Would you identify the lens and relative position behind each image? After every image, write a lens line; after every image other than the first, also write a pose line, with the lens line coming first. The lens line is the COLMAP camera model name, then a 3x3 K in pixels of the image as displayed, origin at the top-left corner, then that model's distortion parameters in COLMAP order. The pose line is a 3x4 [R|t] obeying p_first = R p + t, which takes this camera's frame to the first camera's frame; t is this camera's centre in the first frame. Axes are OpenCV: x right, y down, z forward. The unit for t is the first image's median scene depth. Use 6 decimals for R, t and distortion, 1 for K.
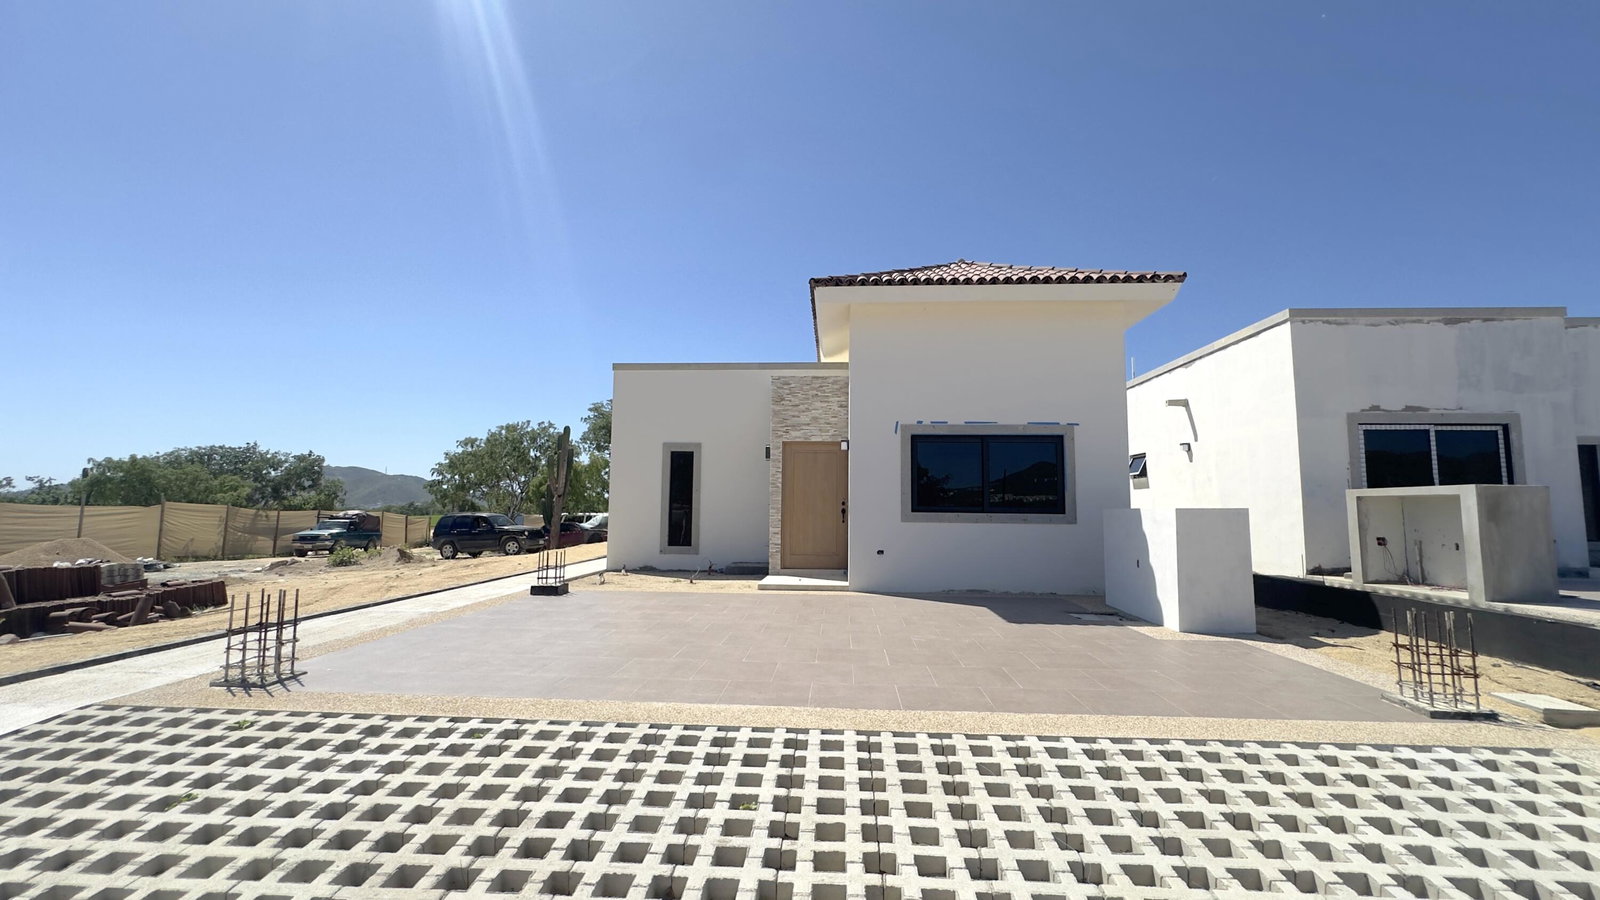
lens RADIAL K [[635.1, 0, 800.0], [0, 635.1, 450.0], [0, 0, 1]] dist [-0.005160, 0.000306]
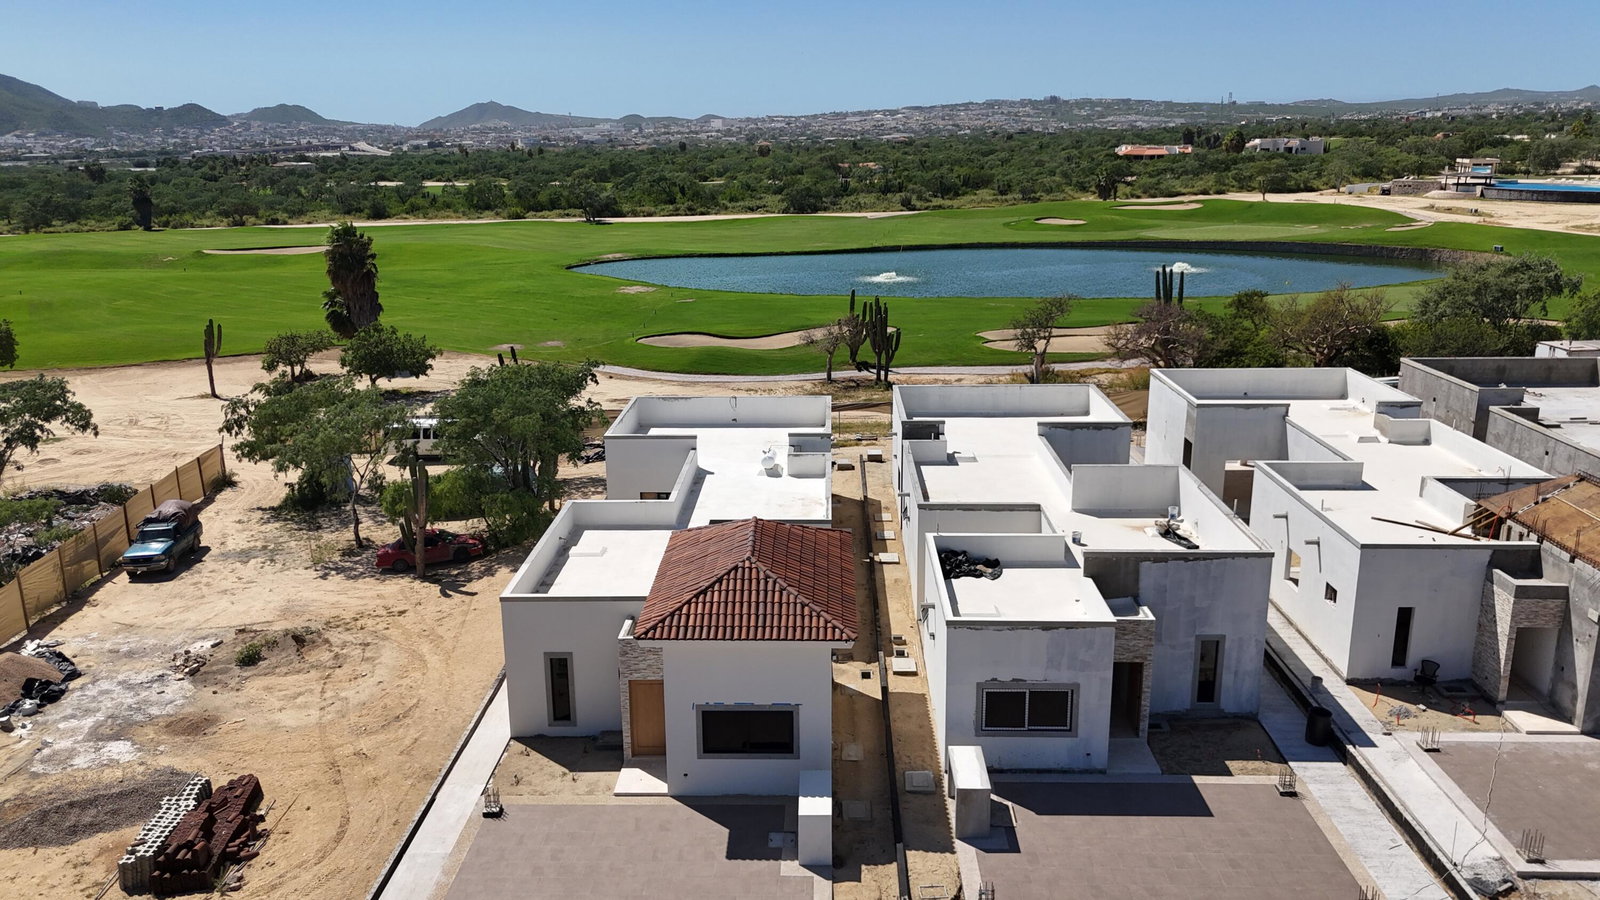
lens RADIAL K [[1163.1, 0, 800.0], [0, 1163.1, 450.0], [0, 0, 1]] dist [0.047358, -0.061011]
pose [[0.999146, -0.025562, 0.032474, 0.314932], [0.012356, 0.934591, 0.355510, -1.561230], [-0.039438, -0.354805, 0.934108, -1.439111]]
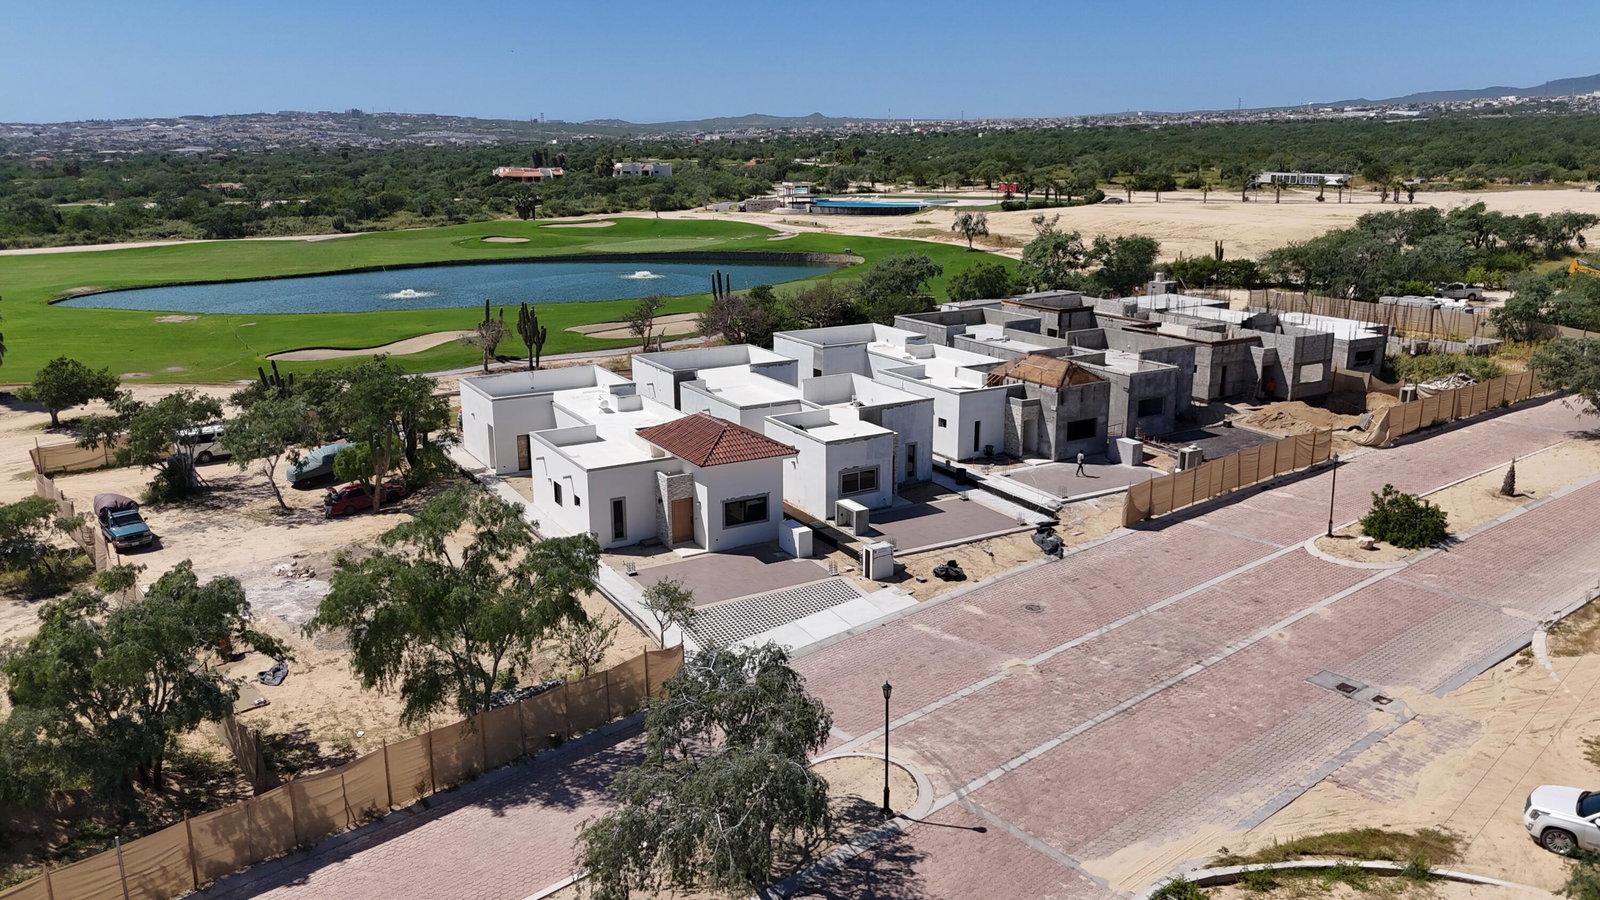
lens RADIAL K [[1163.1, 0, 800.0], [0, 1163.1, 450.0], [0, 0, 1]] dist [0.047358, -0.061011]
pose [[0.825905, -0.149409, 0.543652, -2.376980], [-0.049567, 0.941274, 0.333987, -2.014816], [-0.561626, -0.302789, 0.769997, -3.245016]]
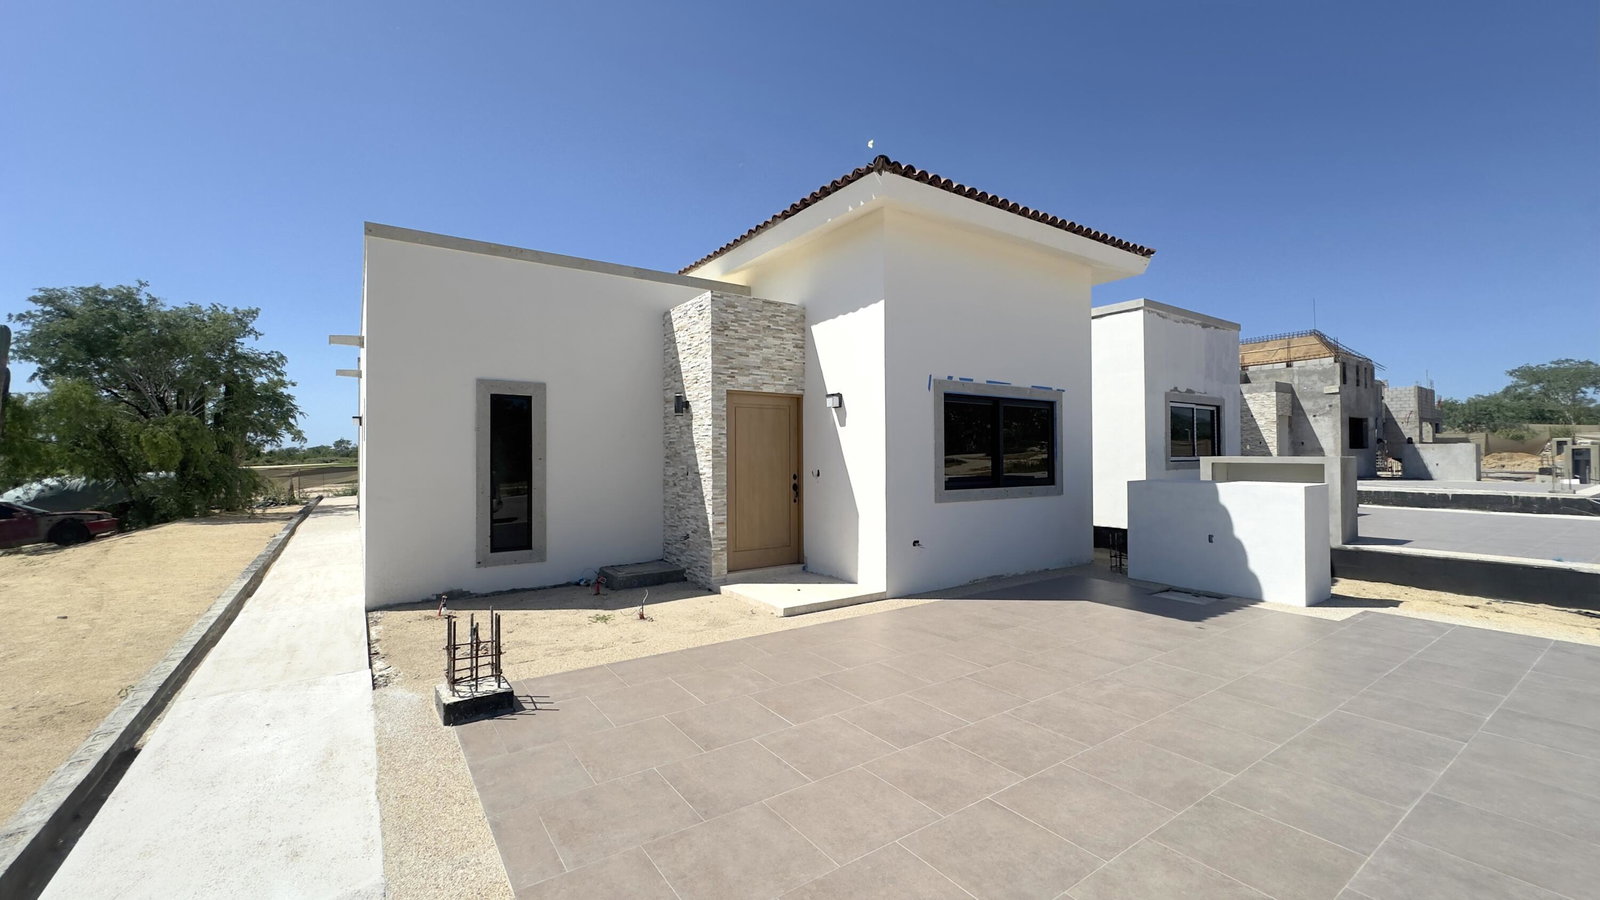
lens RADIAL K [[635.1, 0, 800.0], [0, 635.1, 450.0], [0, 0, 1]] dist [-0.005160, 0.000306]
pose [[0.792921, -0.005865, 0.609296, -0.405648], [-0.044962, 0.996664, 0.068106, 0.000942], [-0.607663, -0.081398, 0.790013, 0.431960]]
